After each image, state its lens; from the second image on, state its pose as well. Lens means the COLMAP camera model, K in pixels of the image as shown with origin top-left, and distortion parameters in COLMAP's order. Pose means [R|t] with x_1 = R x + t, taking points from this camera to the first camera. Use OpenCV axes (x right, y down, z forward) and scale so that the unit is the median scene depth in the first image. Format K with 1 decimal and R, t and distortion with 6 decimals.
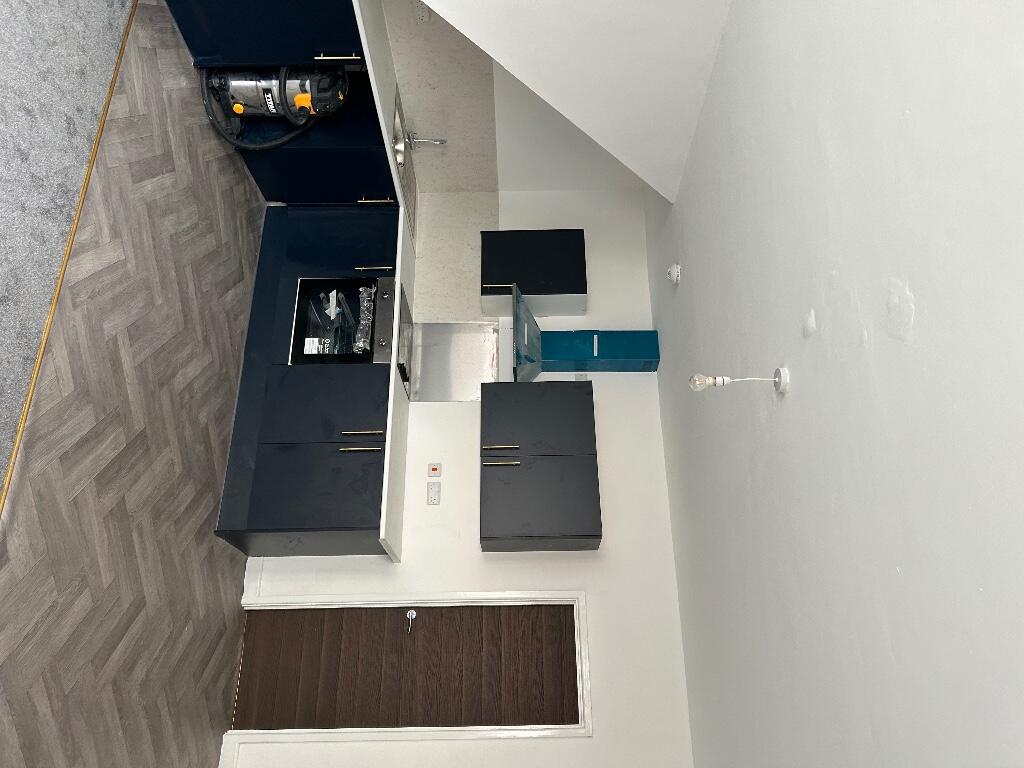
lens RADIAL K [[770.6, 0, 512.8], [0, 770.6, 386.9], [0, 0, 1]] dist [0.066740, -0.050550]
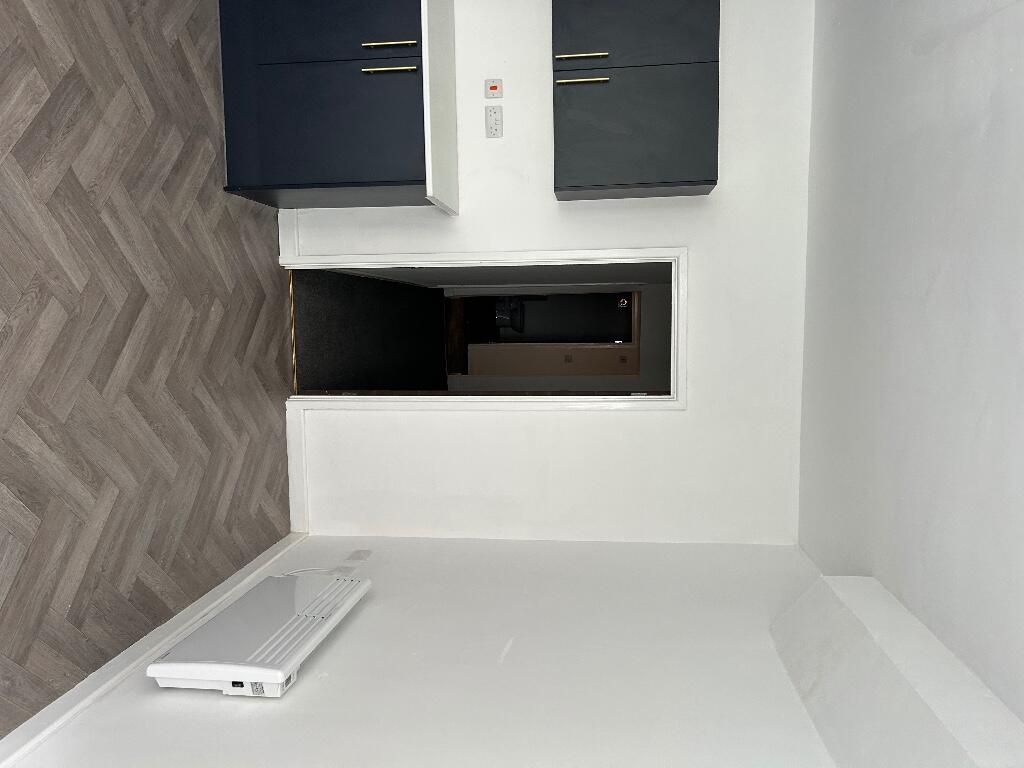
lens RADIAL K [[770.6, 0, 500.9], [0, 770.6, 382.7], [0, 0, 1]] dist [0.066740, -0.050550]
pose [[0.993531, 0.004505, -0.113473, -0.007392], [0.052867, 0.865987, 0.497264, -0.026126], [0.100506, -0.500046, 0.860147, 0.251642]]
